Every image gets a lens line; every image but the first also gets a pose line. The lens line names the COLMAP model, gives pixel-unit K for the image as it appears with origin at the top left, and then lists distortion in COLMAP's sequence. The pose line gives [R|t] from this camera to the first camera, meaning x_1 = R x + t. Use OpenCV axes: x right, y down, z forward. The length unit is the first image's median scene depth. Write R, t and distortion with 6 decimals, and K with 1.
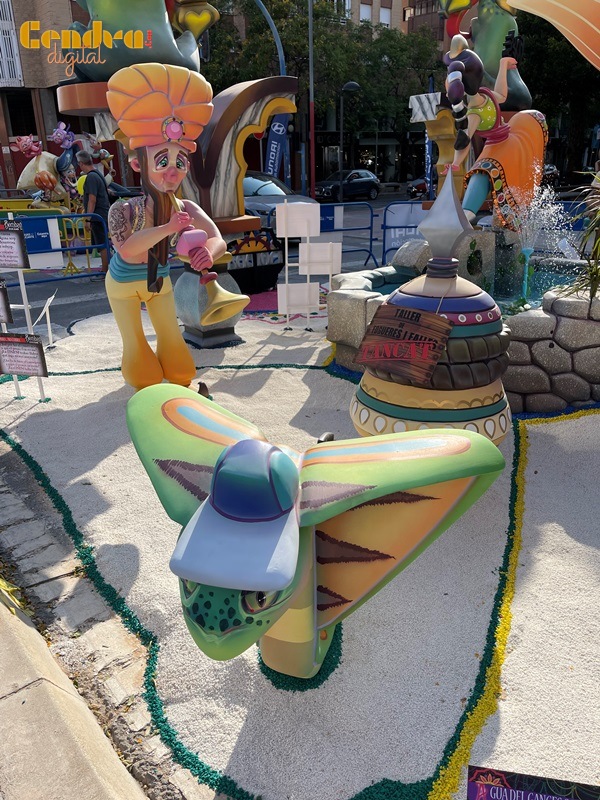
lens RADIAL K [[604.2, 0, 300.2], [0, 604.2, 399.7], [0, 0, 1]] dist [0.081084, -0.101855]
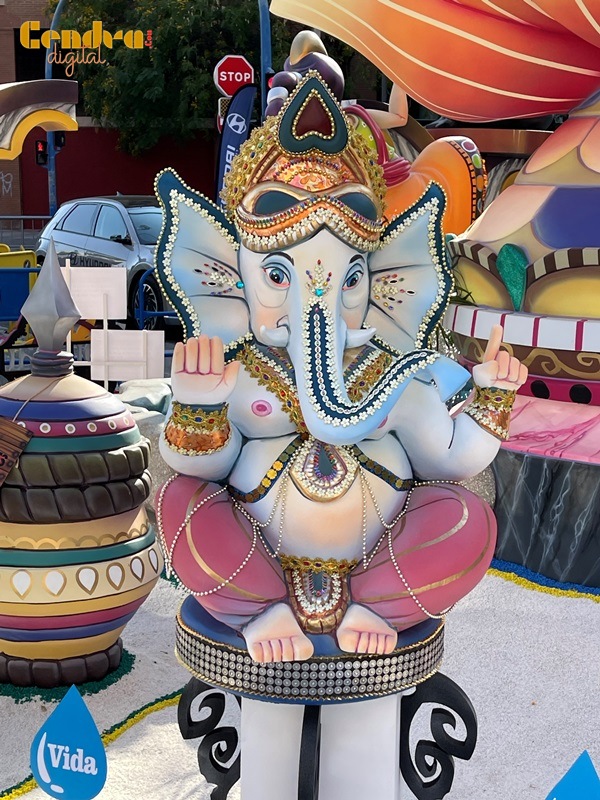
lens RADIAL K [[1323.3, 0, 300.3], [0, 1323.3, 403.1], [0, 0, 1]] dist [0.009891, 0.000000]
pose [[0.998269, 0.033989, -0.048008, 0.638138], [-0.042818, 0.979490, -0.196893, 0.141848], [0.040331, 0.198608, 0.979249, -0.588282]]
